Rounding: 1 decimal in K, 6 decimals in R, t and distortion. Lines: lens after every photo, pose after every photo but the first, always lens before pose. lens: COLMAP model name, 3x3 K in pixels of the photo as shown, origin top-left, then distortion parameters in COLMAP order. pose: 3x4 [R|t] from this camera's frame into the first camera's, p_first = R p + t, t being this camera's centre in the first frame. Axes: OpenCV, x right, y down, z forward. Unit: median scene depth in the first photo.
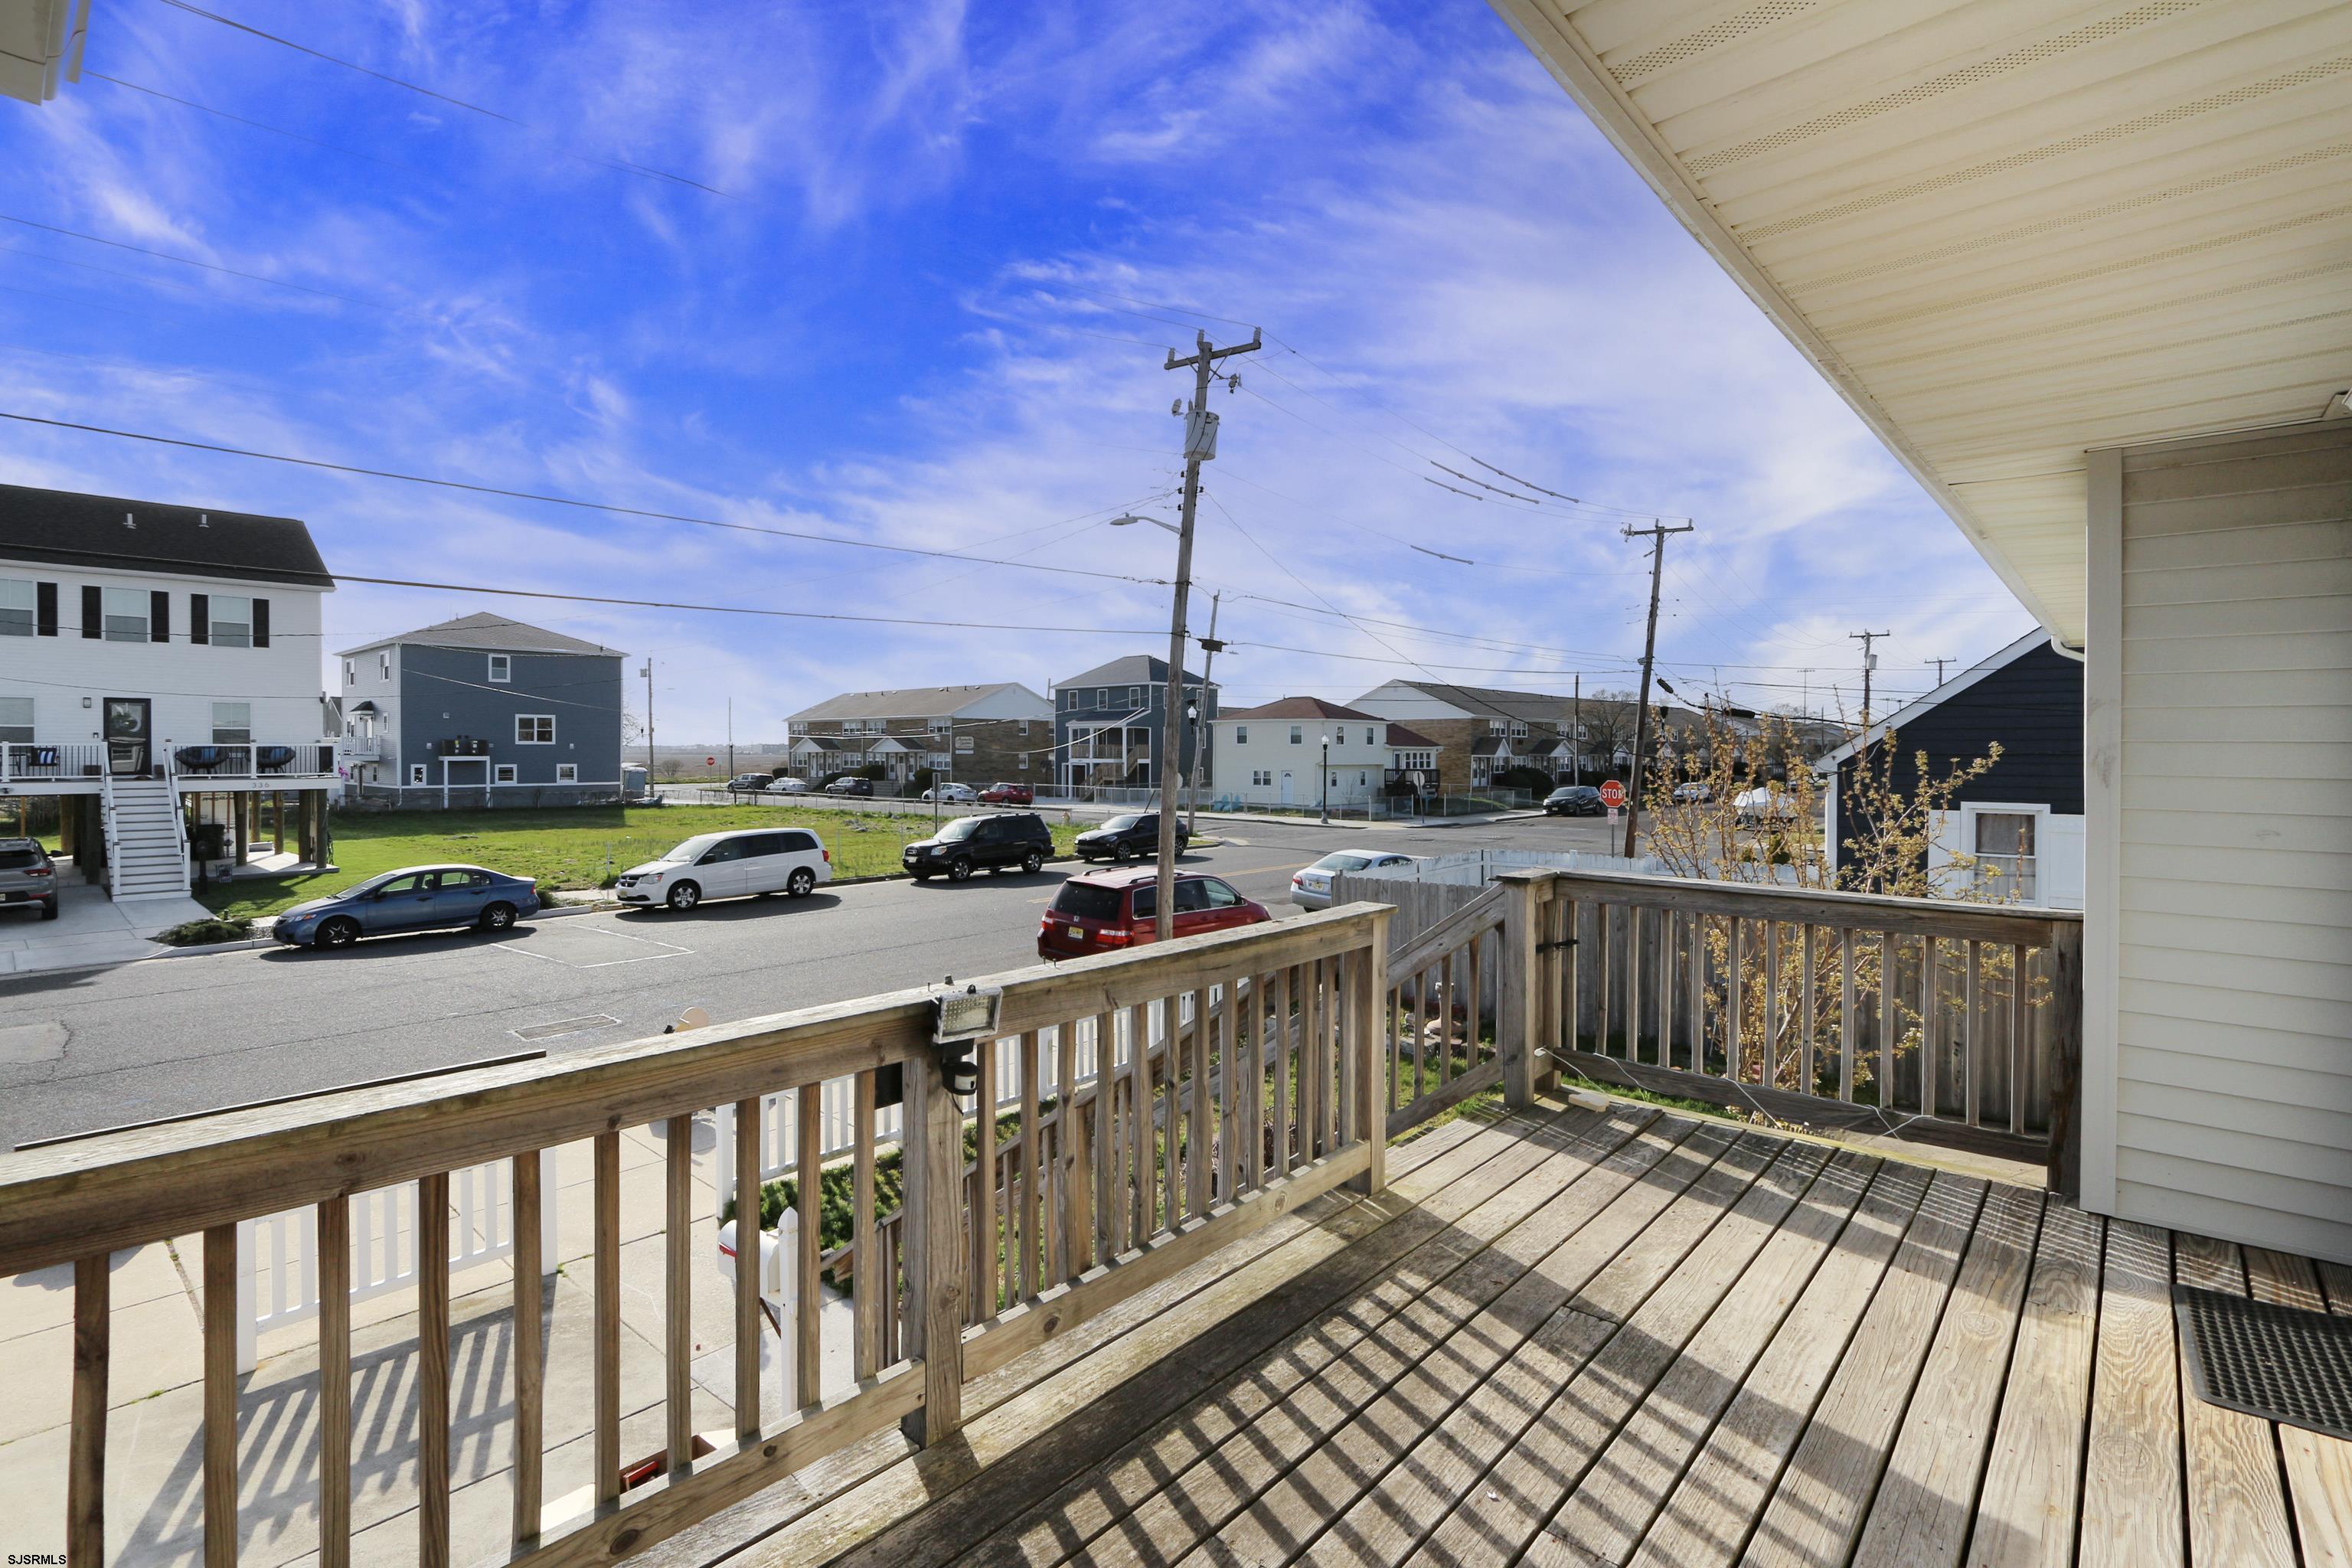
lens RADIAL K [[1068.7, 0, 1161.9], [0, 1068.7, 760.1], [0, 0, 1]] dist [-0.017110, 0.001068]
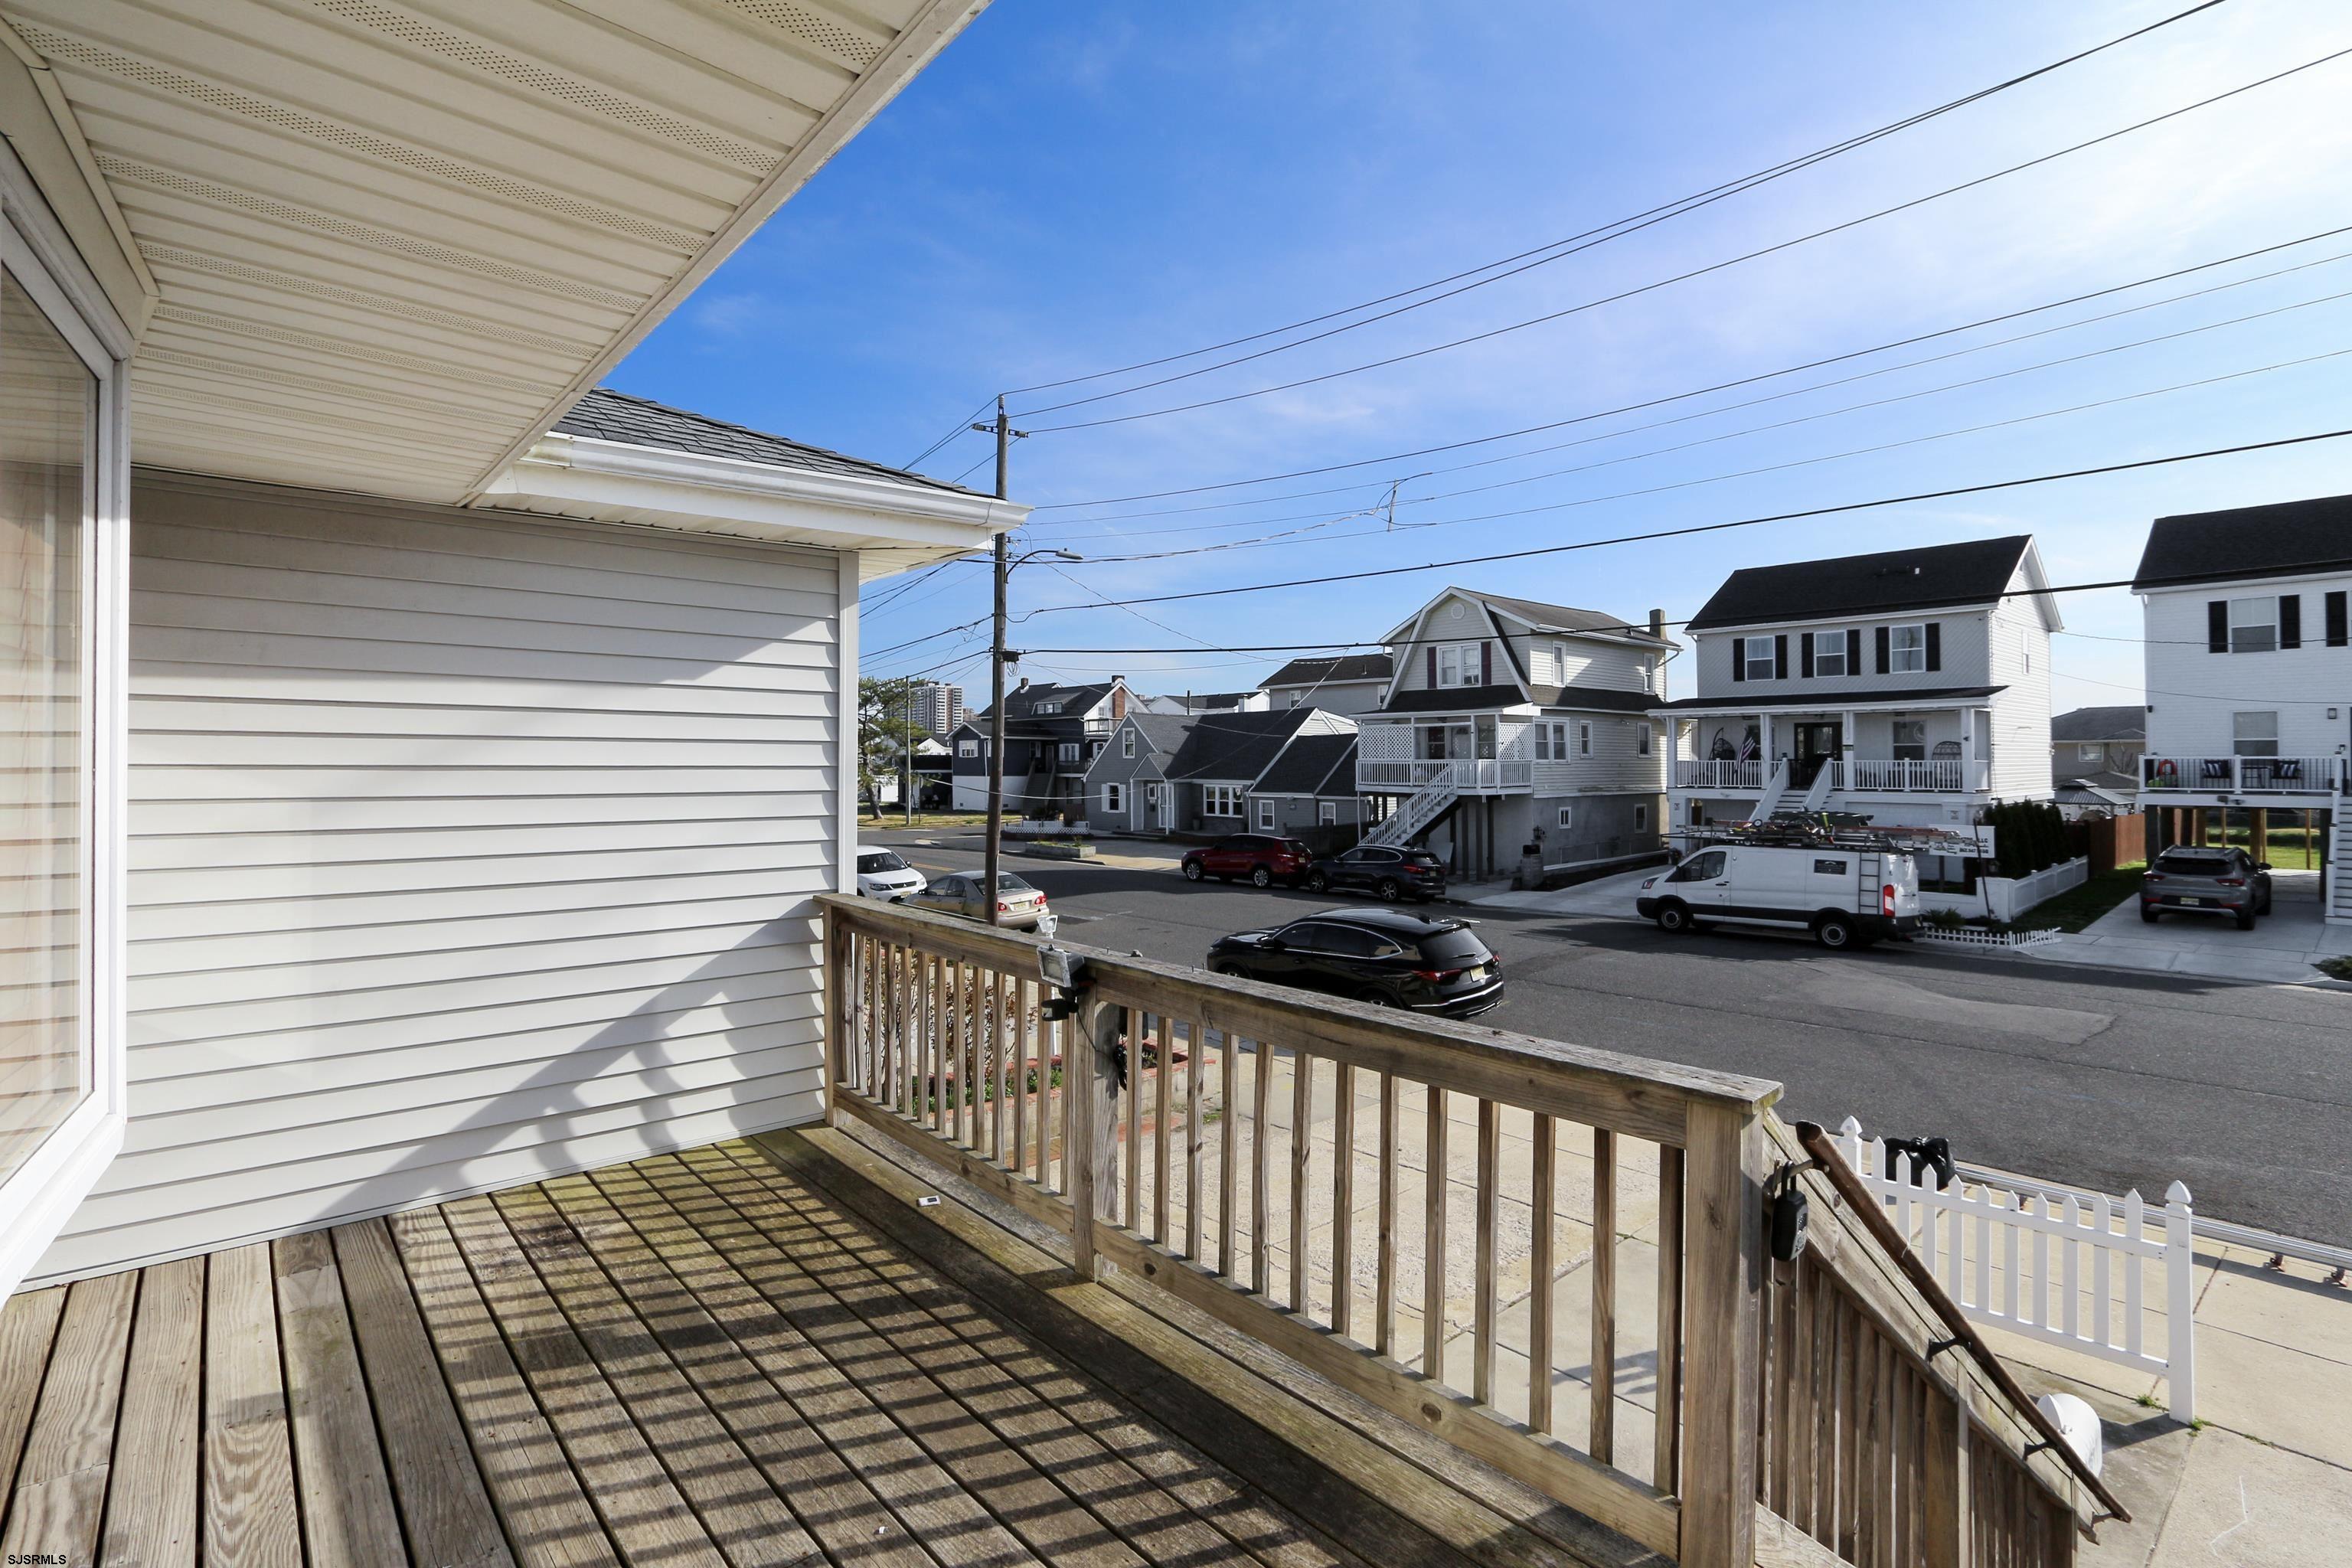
lens RADIAL K [[1068.7, 0, 1162.3], [0, 1068.7, 776.7], [0, 0, 1]] dist [-0.017110, 0.001068]
pose [[-0.095260, 0.010793, -0.995394, 1.049736], [-0.006704, 0.999912, 0.011484, -0.023393], [0.995430, 0.007767, -0.095179, 1.117197]]
